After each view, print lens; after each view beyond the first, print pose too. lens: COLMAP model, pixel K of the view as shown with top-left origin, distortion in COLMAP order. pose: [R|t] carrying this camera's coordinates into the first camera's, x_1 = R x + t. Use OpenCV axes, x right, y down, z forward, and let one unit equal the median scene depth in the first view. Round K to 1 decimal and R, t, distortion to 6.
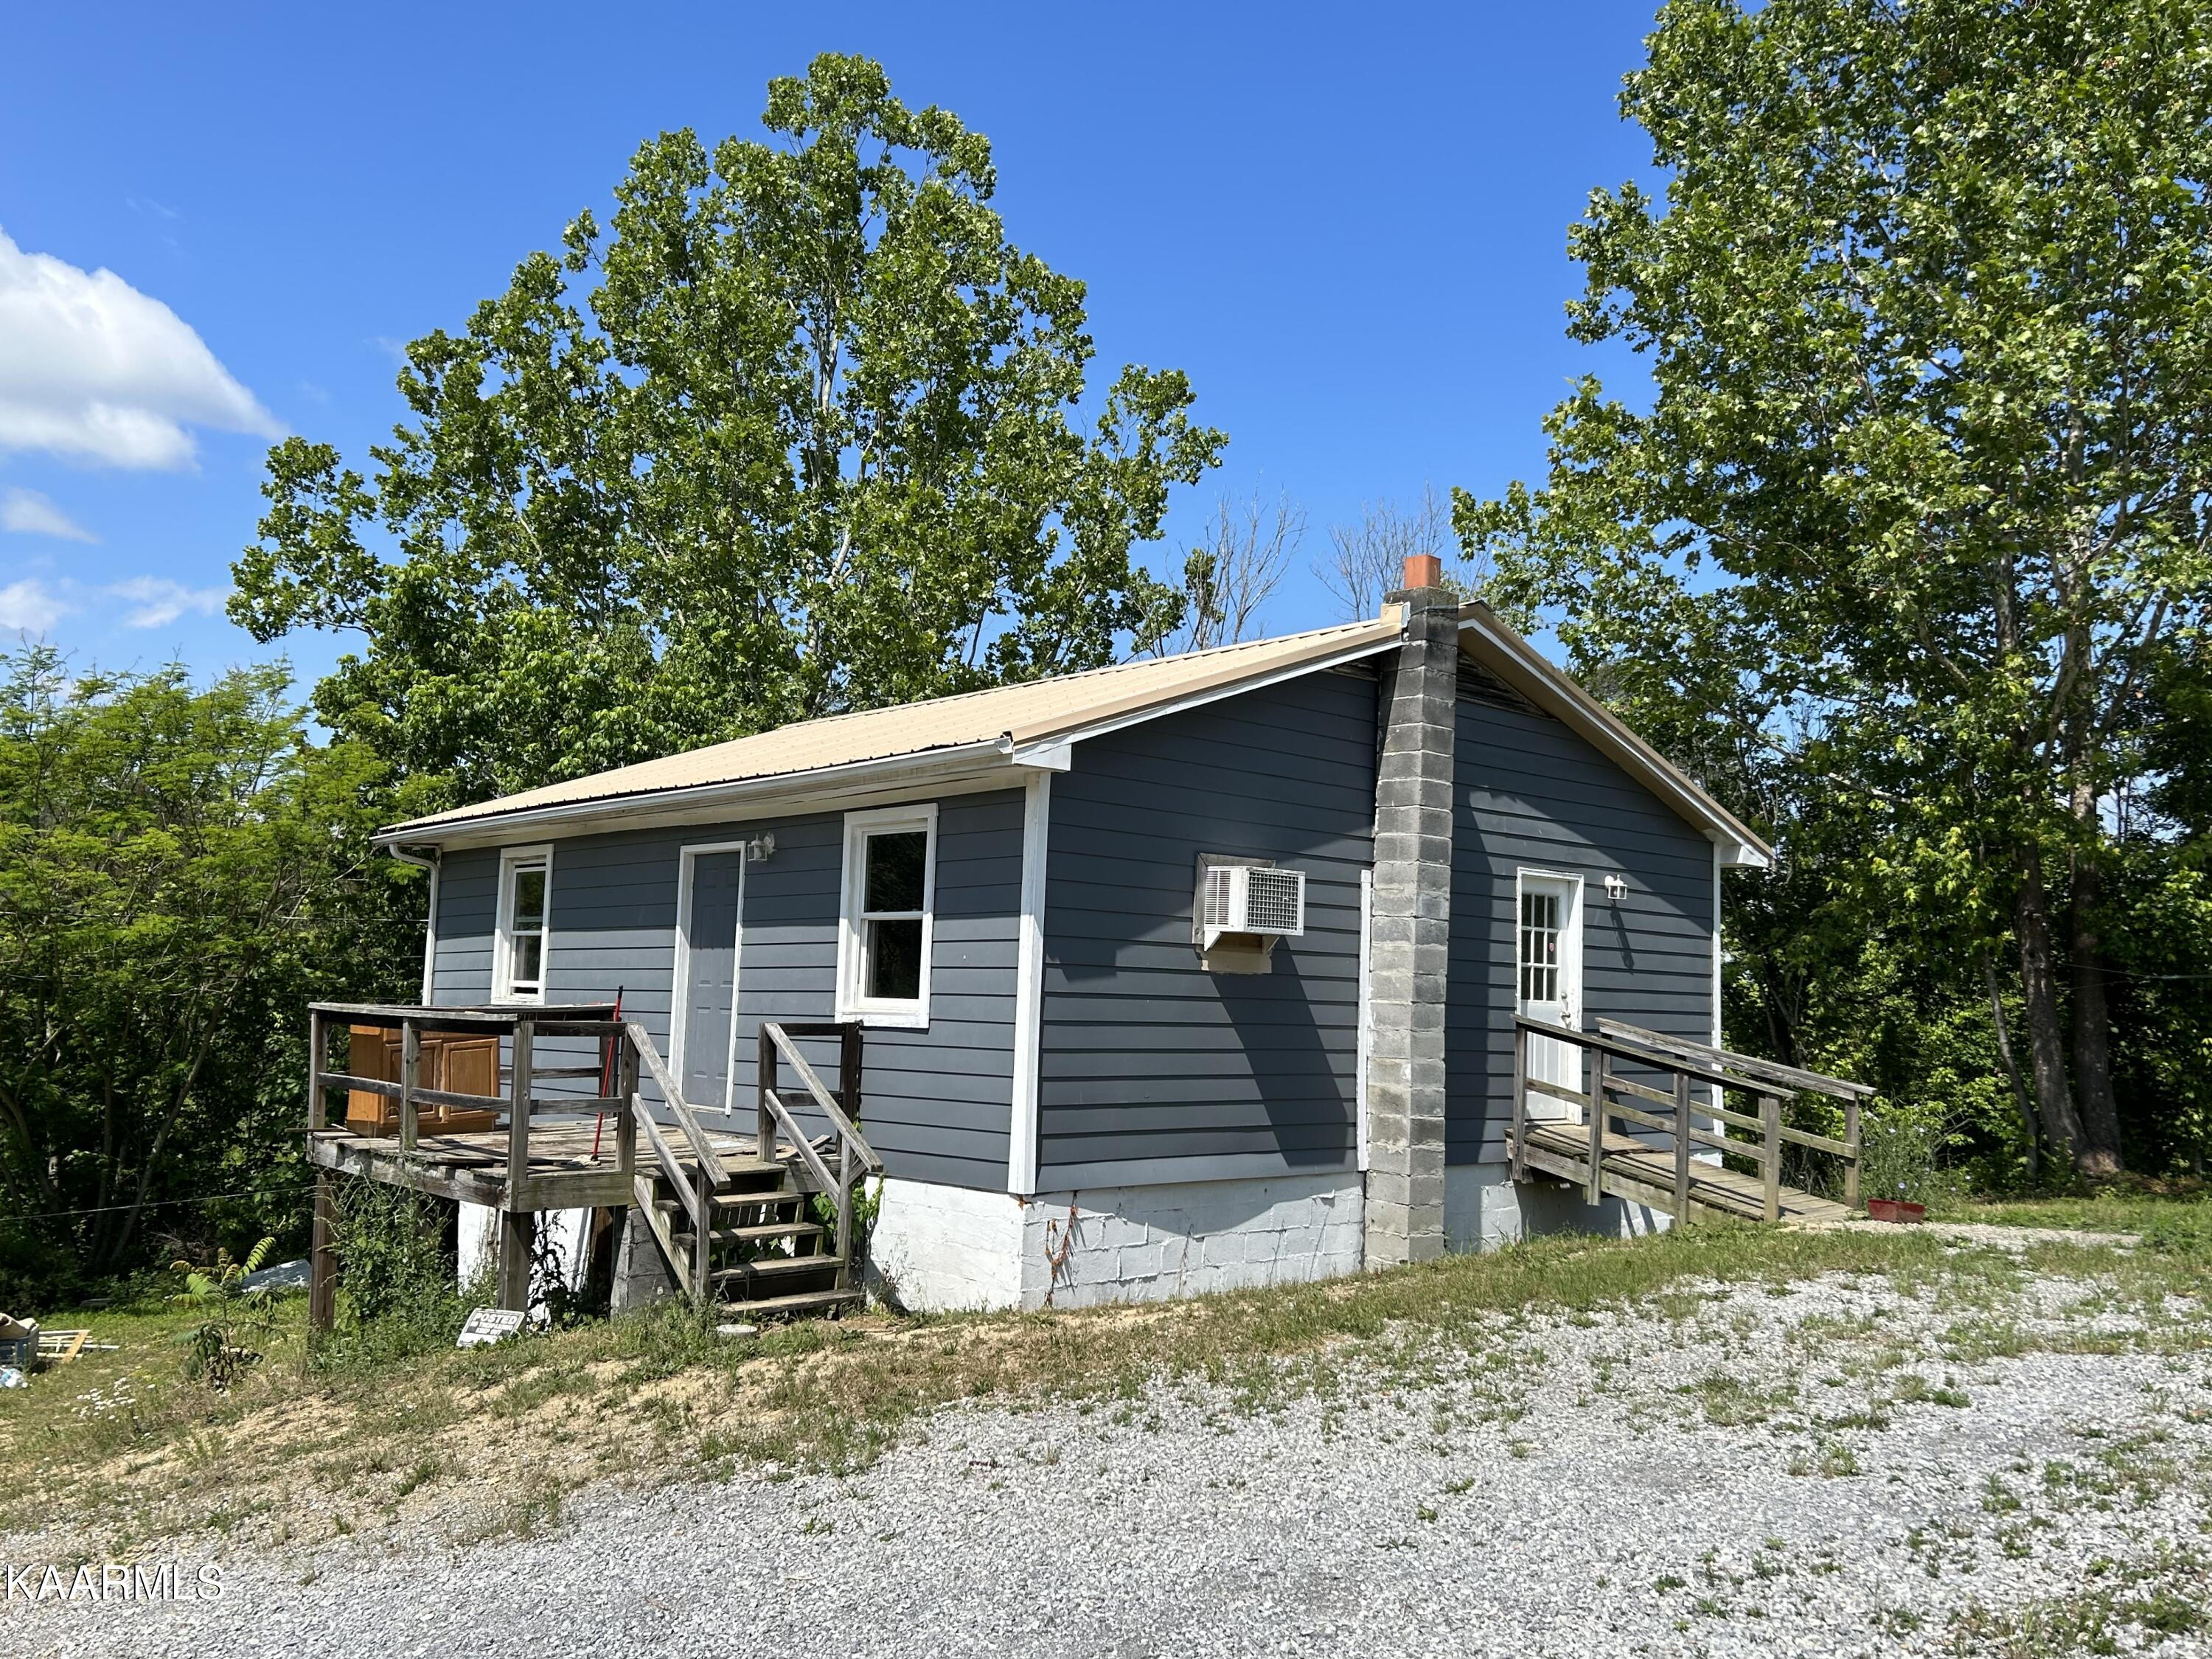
lens RADIAL K [[1797.7, 0, 1106.0], [0, 1797.7, 829.5], [0, 0, 1]] dist [0.095603, -0.000905]
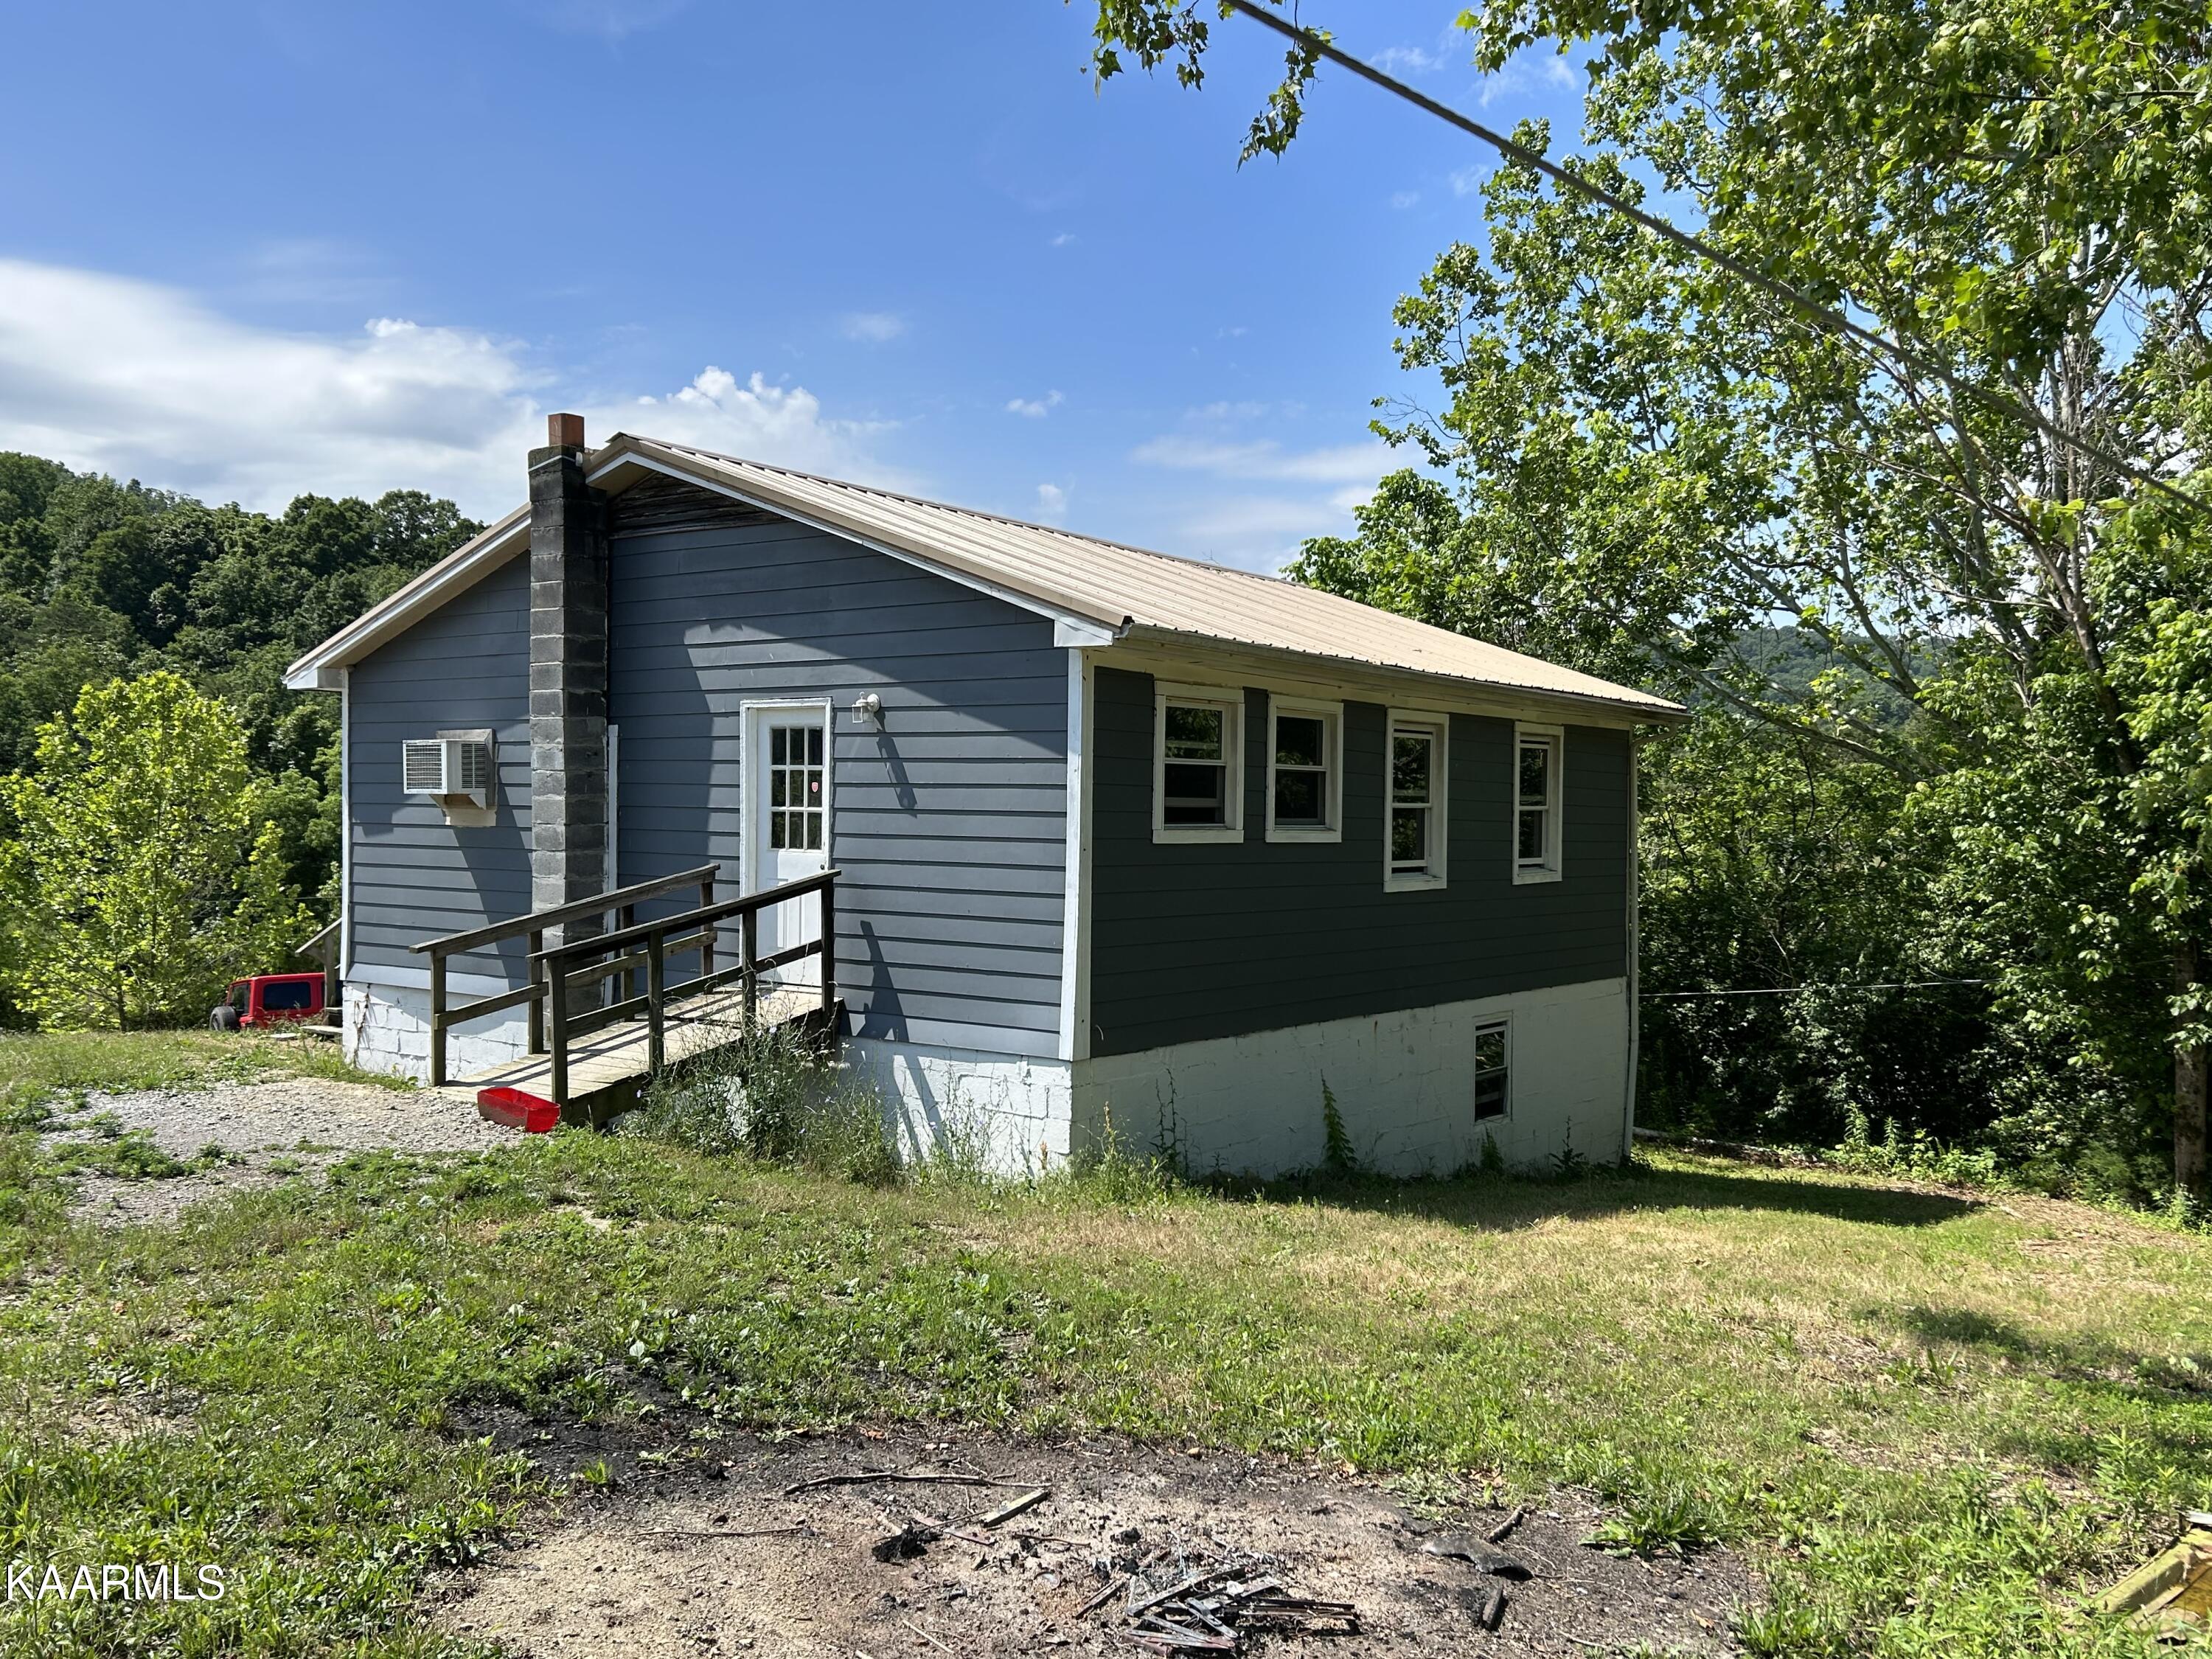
lens RADIAL K [[1797.7, 0, 1106.0], [0, 1797.7, 829.5], [0, 0, 1]] dist [0.095603, -0.000905]
pose [[0.168212, -0.017448, -0.985596, 1.120570], [0.082741, 0.996565, -0.003521, 0.100606], [0.982272, -0.080957, 0.169078, 1.004419]]
